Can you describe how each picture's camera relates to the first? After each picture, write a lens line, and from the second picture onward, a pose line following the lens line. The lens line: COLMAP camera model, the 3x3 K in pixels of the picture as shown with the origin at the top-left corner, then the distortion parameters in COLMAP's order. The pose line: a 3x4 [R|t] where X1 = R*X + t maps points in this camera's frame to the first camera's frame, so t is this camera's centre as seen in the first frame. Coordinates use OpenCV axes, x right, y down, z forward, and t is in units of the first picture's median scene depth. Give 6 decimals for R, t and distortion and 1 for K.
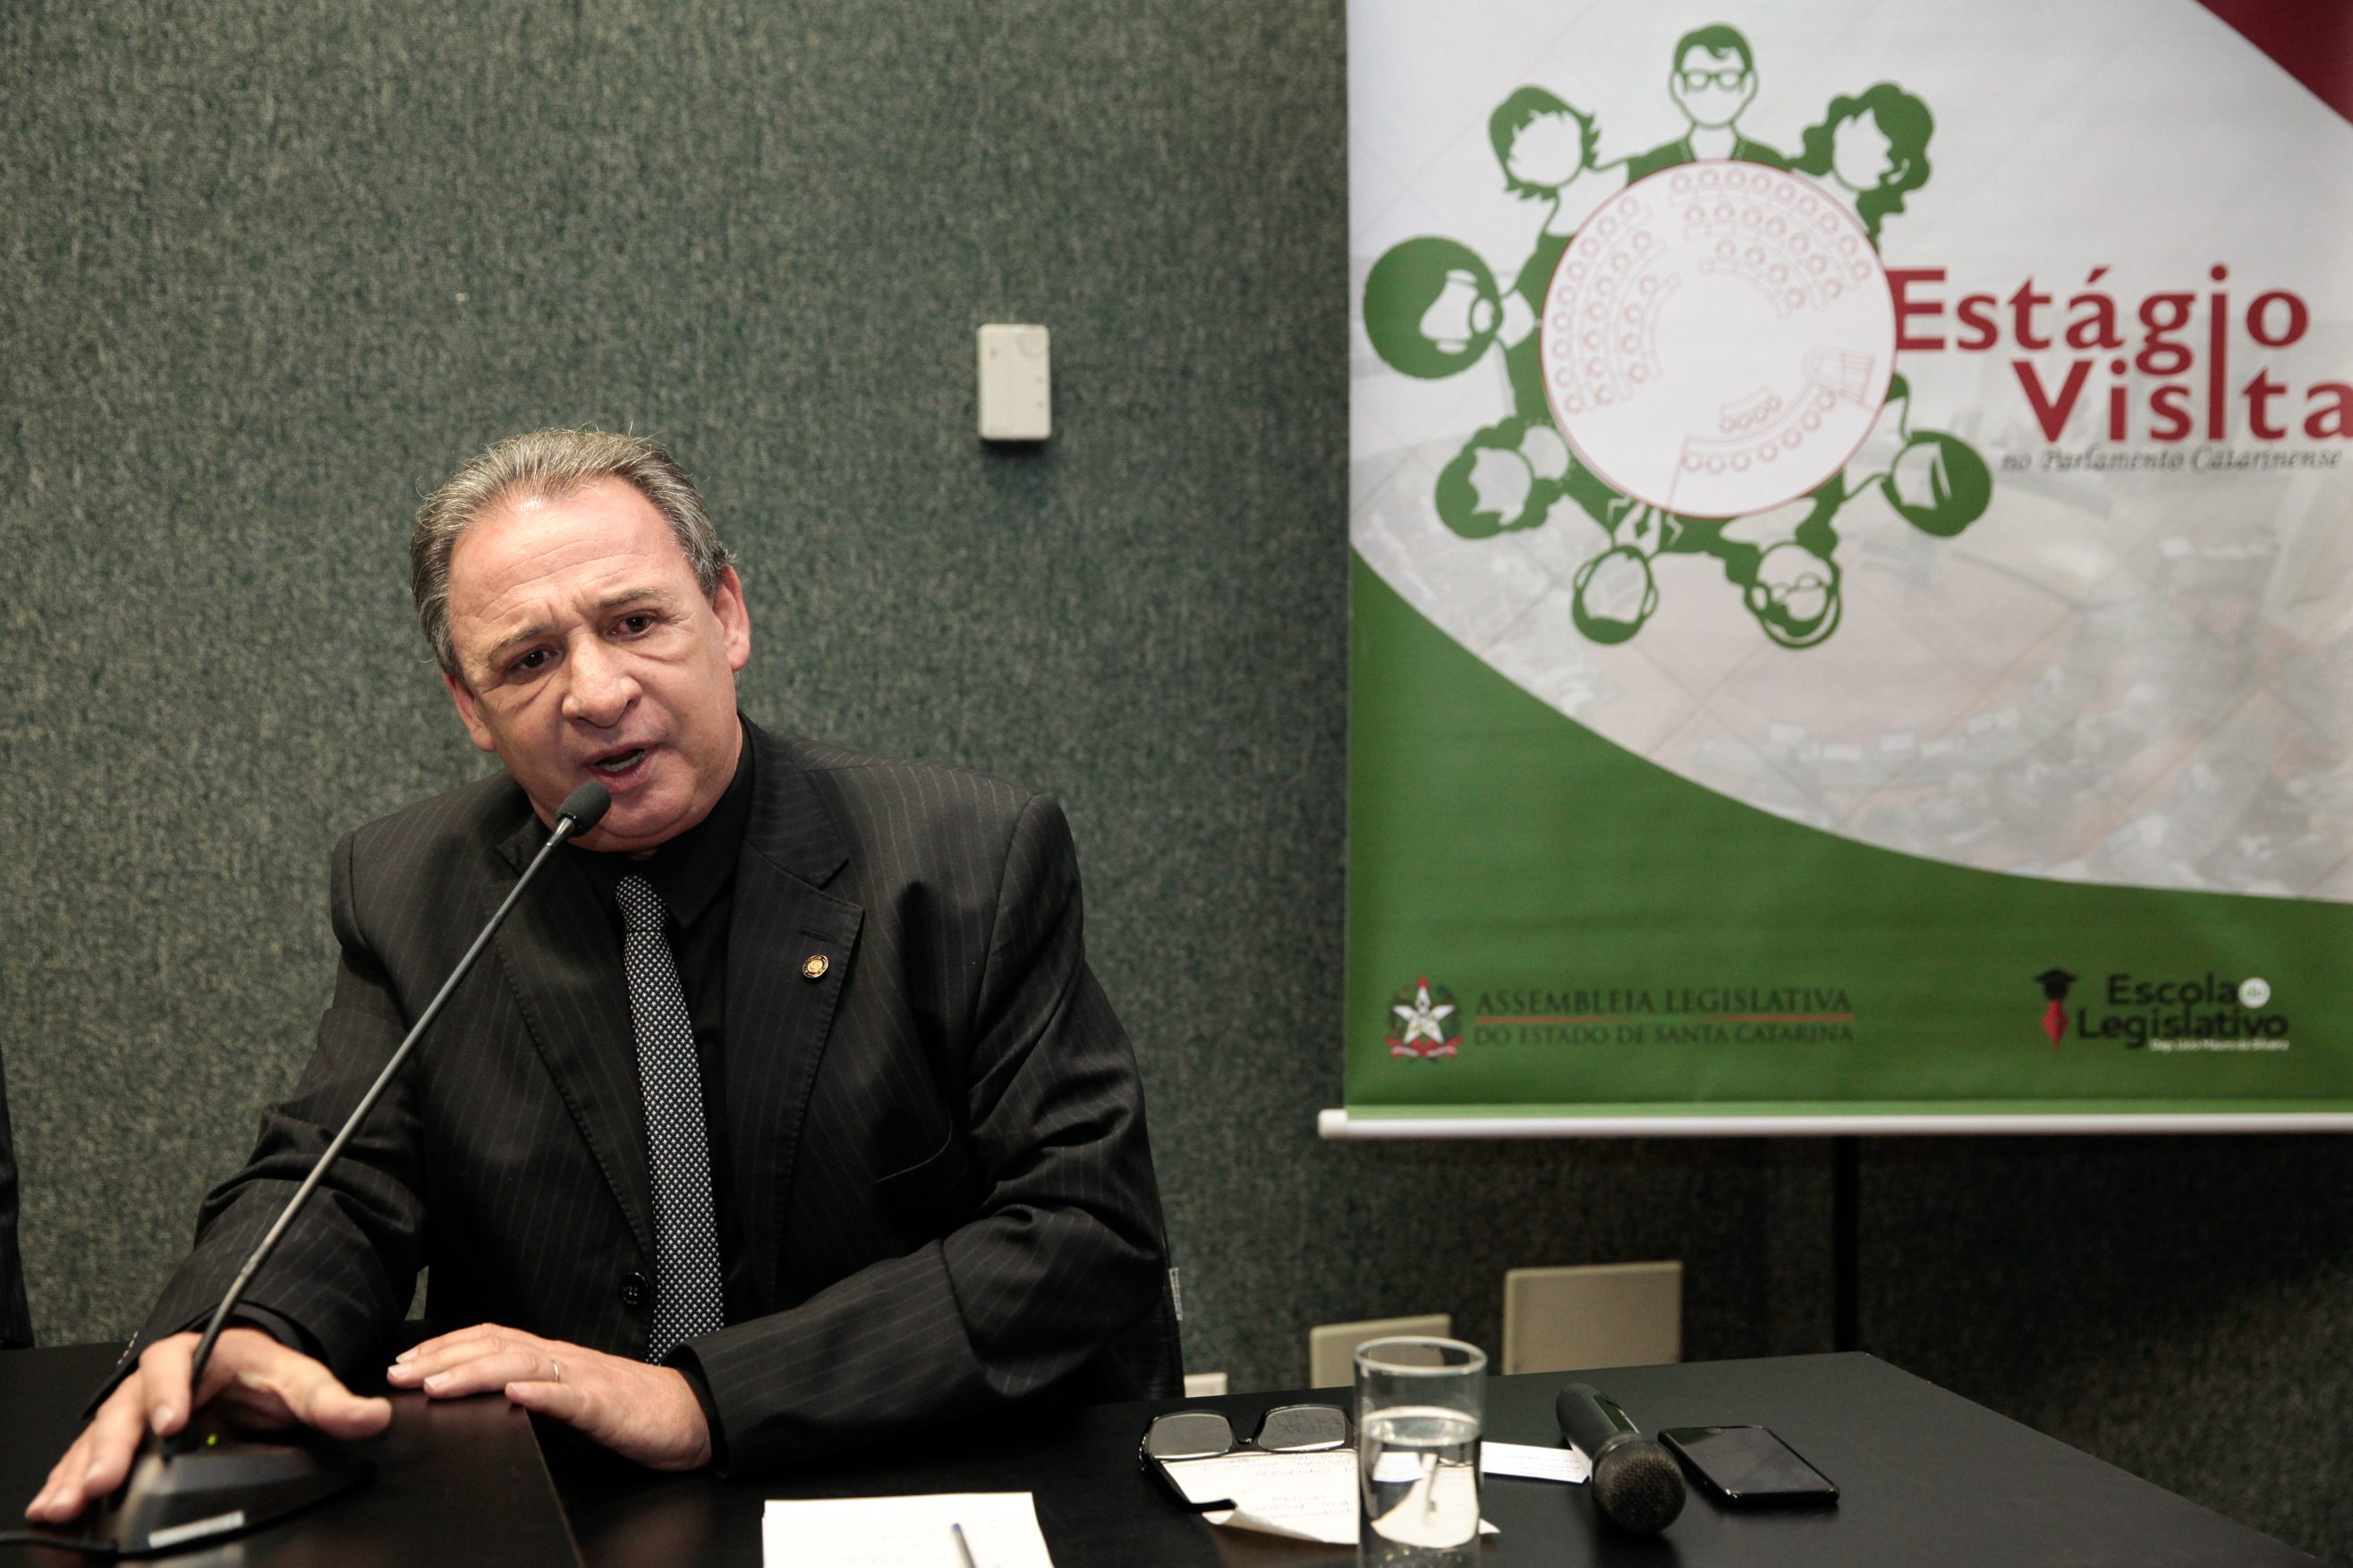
lens RADIAL K [[3277.2, 0, 1103.7], [0, 3277.2, 839.5], [0, 0, 1]] dist [0.086972, 0.000000]
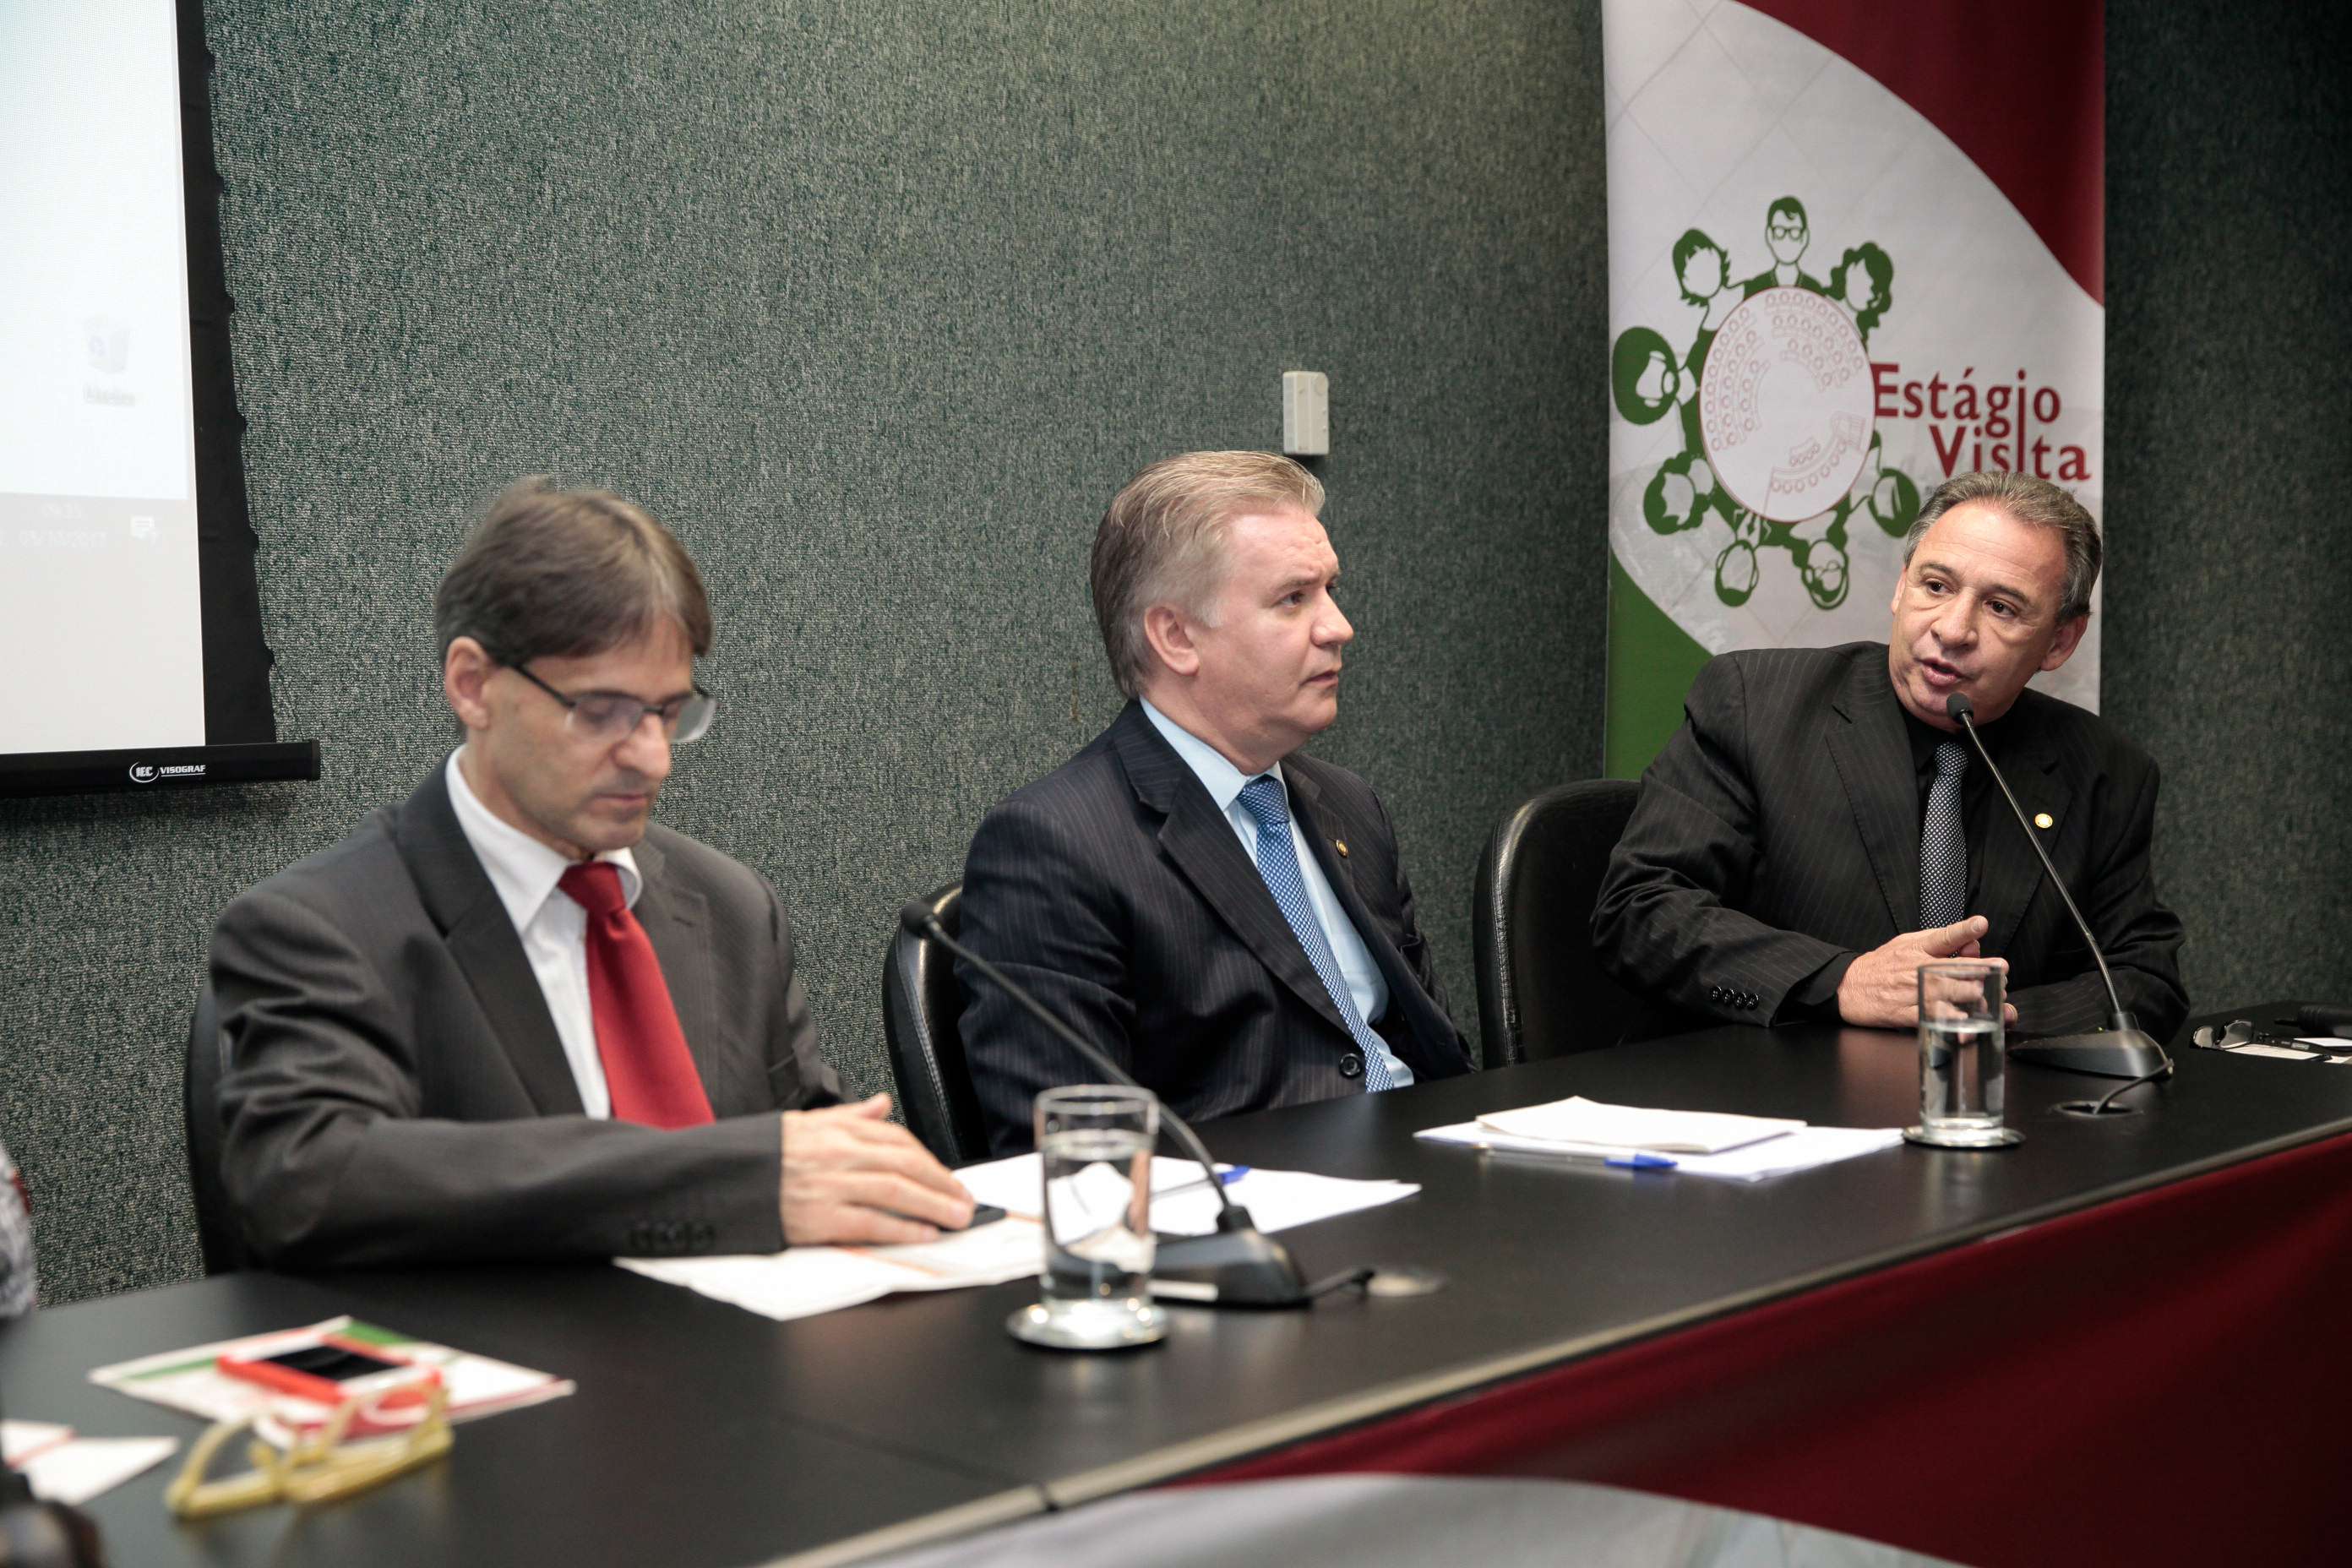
lens RADIAL K [[3075.7, 0, 1168.9], [0, 3075.7, 798.3], [0, 0, 1]] dist [0.087215, 0.000000]
pose [[0.858321, -0.028466, 0.512324, -0.777159], [0.030678, 0.999521, 0.004140, 0.013491], [-0.512196, 0.012164, 0.858782, -0.065192]]
